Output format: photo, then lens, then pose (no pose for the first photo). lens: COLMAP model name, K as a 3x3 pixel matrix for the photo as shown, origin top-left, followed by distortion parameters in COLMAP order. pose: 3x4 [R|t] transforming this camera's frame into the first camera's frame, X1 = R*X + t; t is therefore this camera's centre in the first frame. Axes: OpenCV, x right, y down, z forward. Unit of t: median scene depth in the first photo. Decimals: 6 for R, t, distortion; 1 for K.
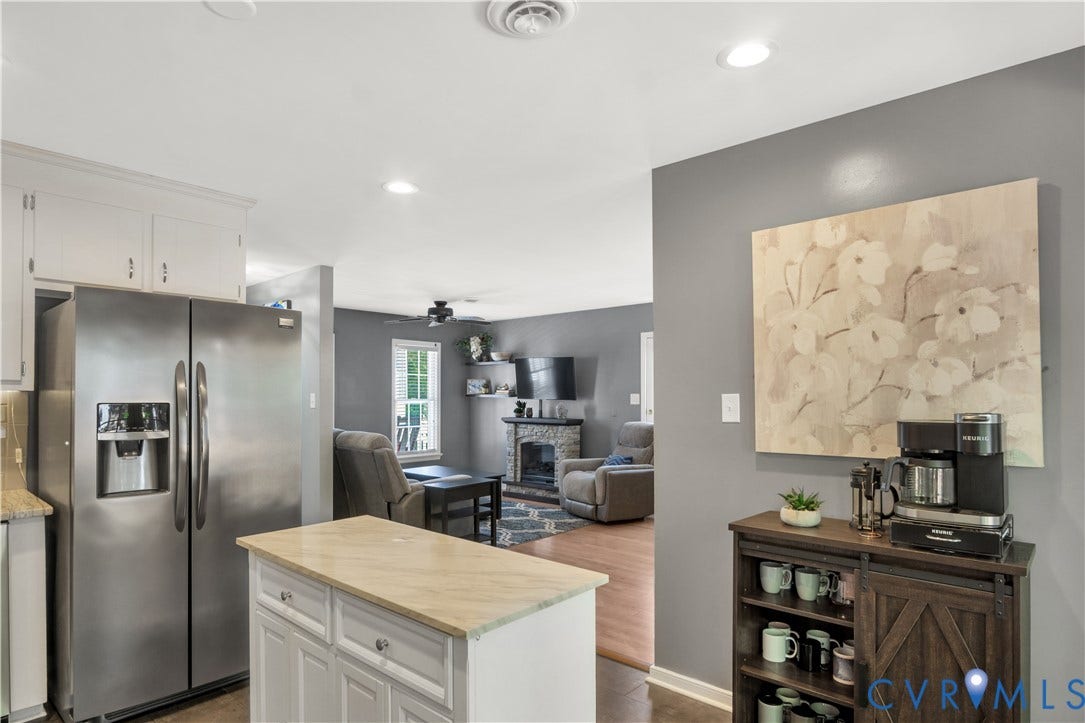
lens RADIAL K [[598.4, 0, 524.6], [0, 598.4, 393.8], [0, 0, 1]] dist [0.005561, -0.000513]
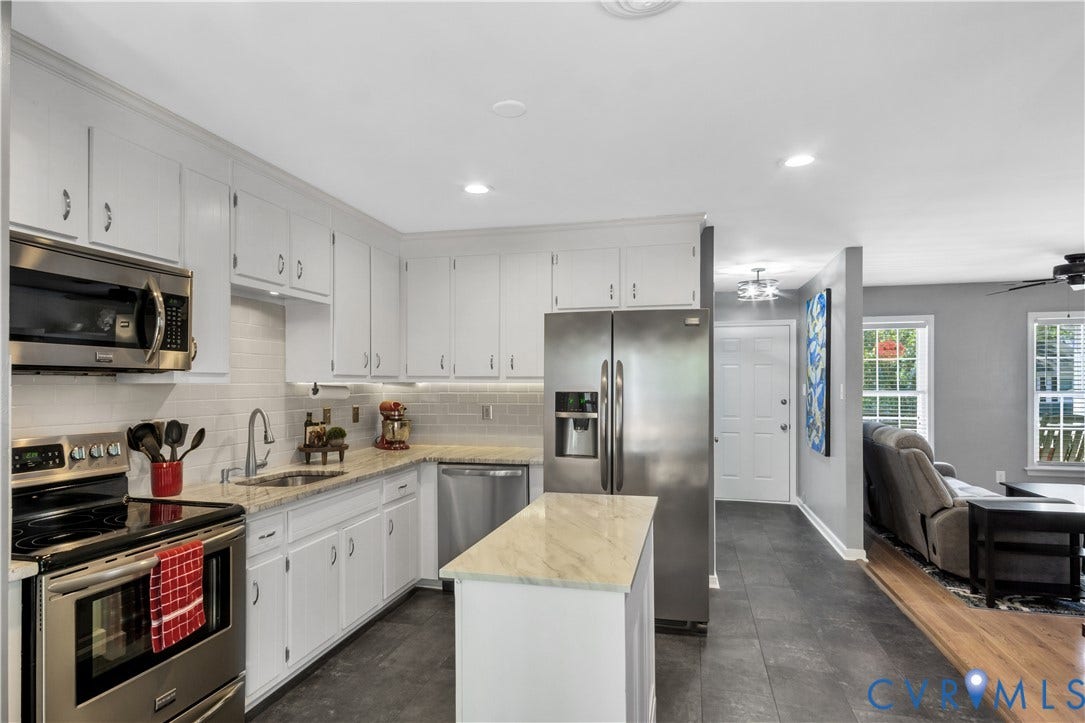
lens RADIAL K [[598.4, 0, 538.6], [0, 598.4, 379.4], [0, 0, 1]] dist [0.005561, -0.000513]
pose [[0.469336, -0.007954, -0.882984, 0.213612], [0.002149, 0.999967, -0.007865, -0.001112], [0.883017, 0.001794, 0.469338, 0.107388]]
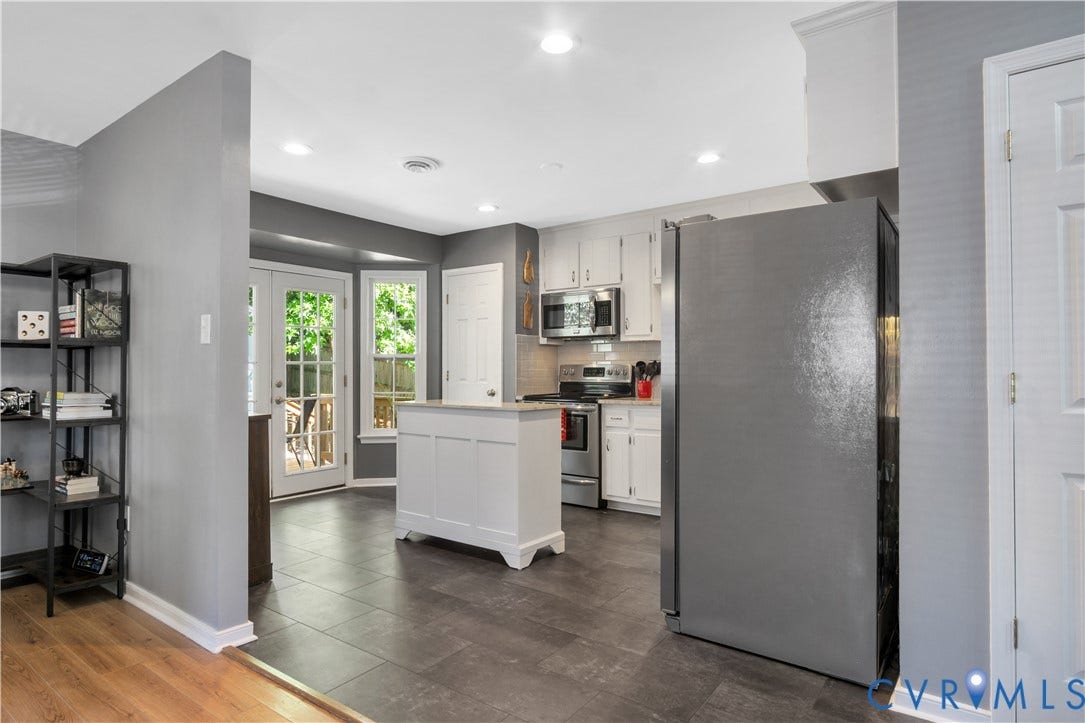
lens RADIAL K [[598.4, 0, 540.8], [0, 598.4, 368.2], [0, 0, 1]] dist [0.005561, -0.000513]
pose [[-0.993811, 0.003789, -0.111020, -0.051116], [0.004385, 0.999977, -0.005121, 0.039481], [0.110998, -0.005576, -0.993805, 0.895395]]
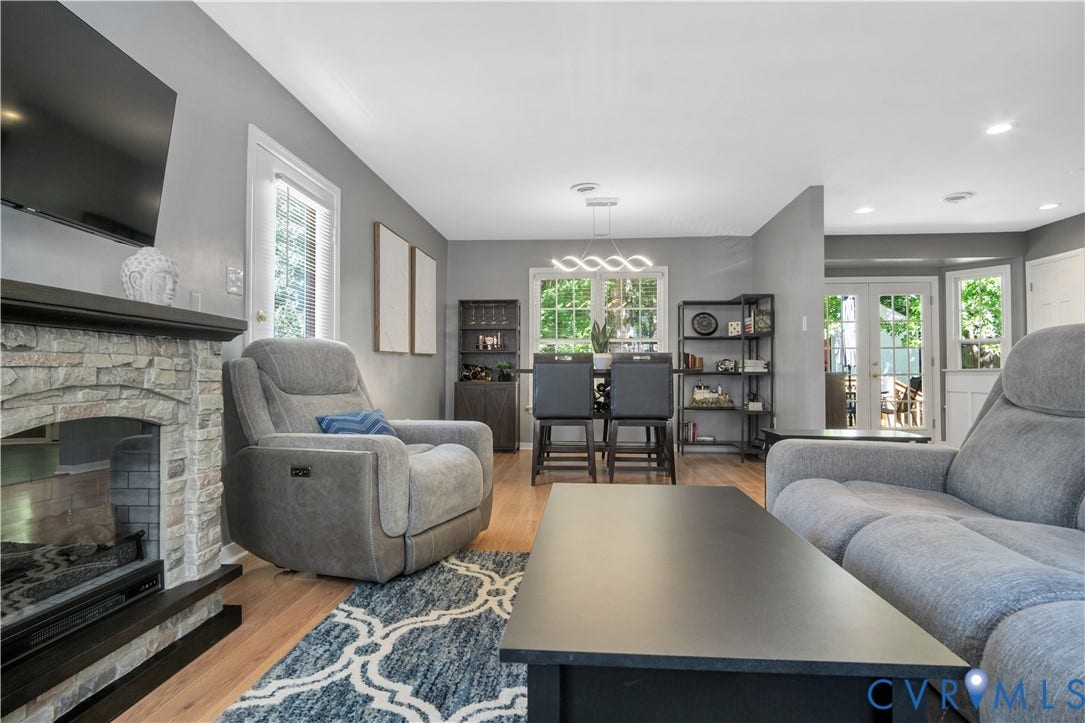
lens RADIAL K [[598.4, 0, 544.8], [0, 598.4, 356.3], [0, 0, 1]] dist [0.005561, -0.000513]
pose [[-0.628462, 0.027738, 0.777346, -0.287383], [-0.000846, 0.999339, -0.036343, 0.085419], [-0.777840, -0.023498, -0.628023, 1.262582]]
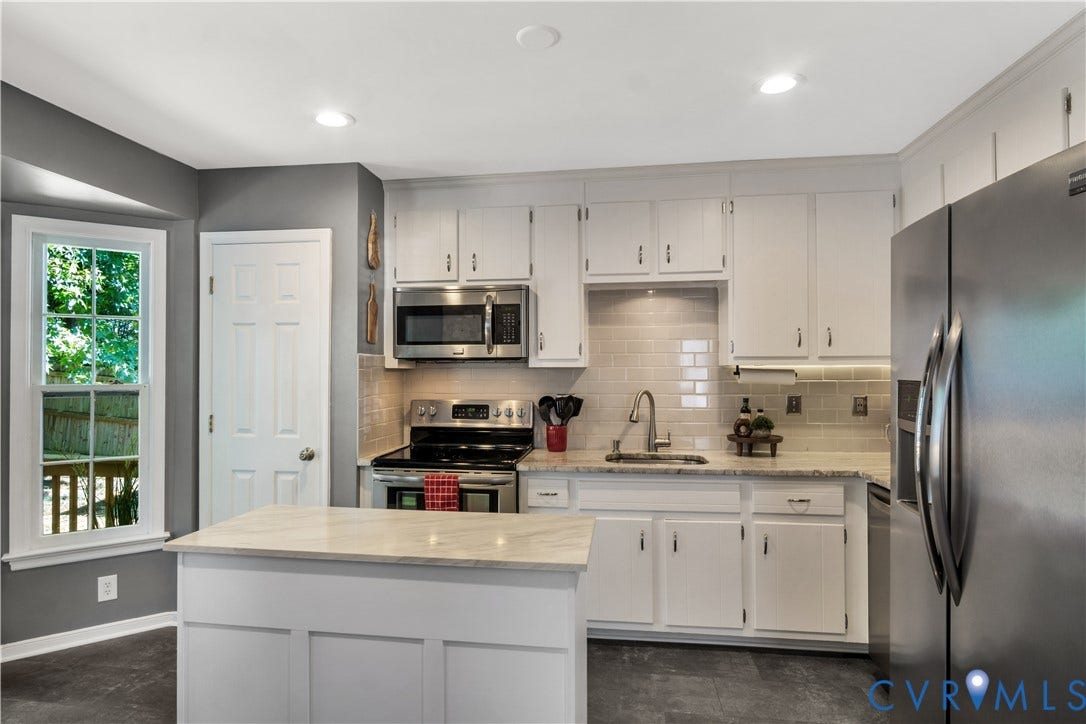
lens RADIAL K [[598.9, 0, 532.3], [0, 598.9, 371.6], [0, 0, 1]] dist [0.005561, -0.000513]
pose [[-0.835452, 0.002402, -0.549558, 0.043355], [0.003131, 0.999995, -0.000389, 0.001971], [0.549554, -0.002046, -0.835456, 0.537226]]
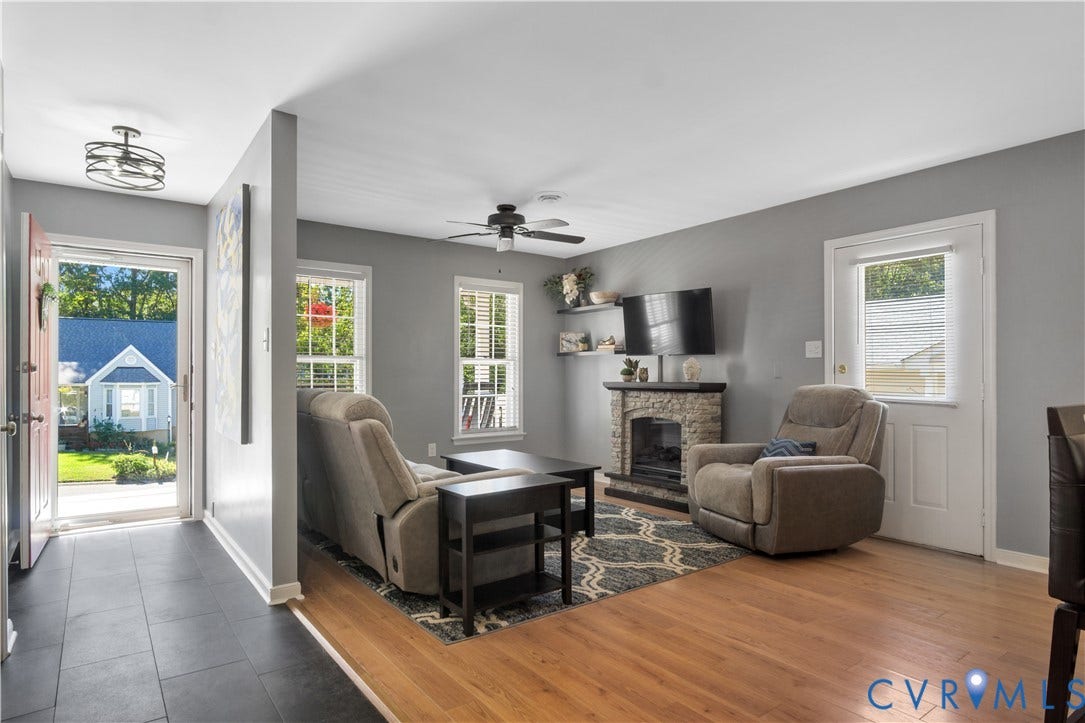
lens RADIAL K [[598.4, 0, 526.9], [0, 598.4, 374.2], [0, 0, 1]] dist [0.005561, -0.000513]
pose [[0.978909, -0.001869, -0.204289, 0.022172], [0.001987, 0.999998, 0.000374, 0.038872], [0.204288, -0.000772, 0.978911, 0.381826]]
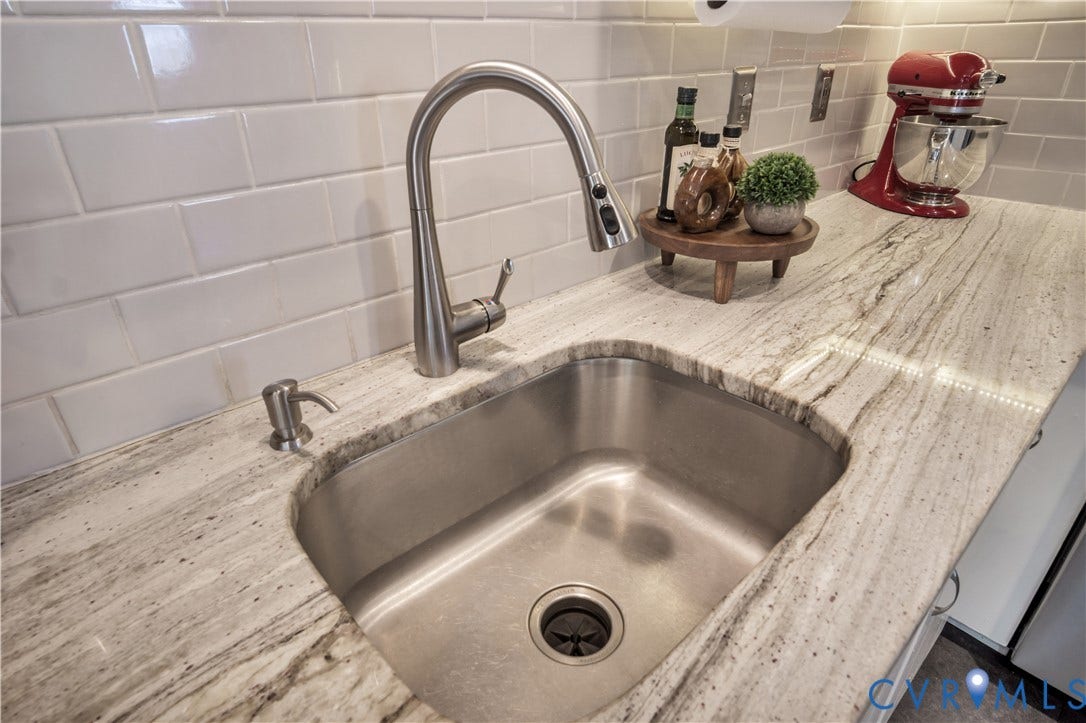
lens RADIAL K [[598.9, 0, 561.7], [0, 598.9, 351.5], [0, 0, 1]] dist [0.005561, -0.000513]
pose [[-0.066658, 0.461810, -0.884471, -0.248778], [-0.001271, 0.886402, 0.462914, 0.014966], [0.997775, 0.031981, -0.058498, 0.164315]]
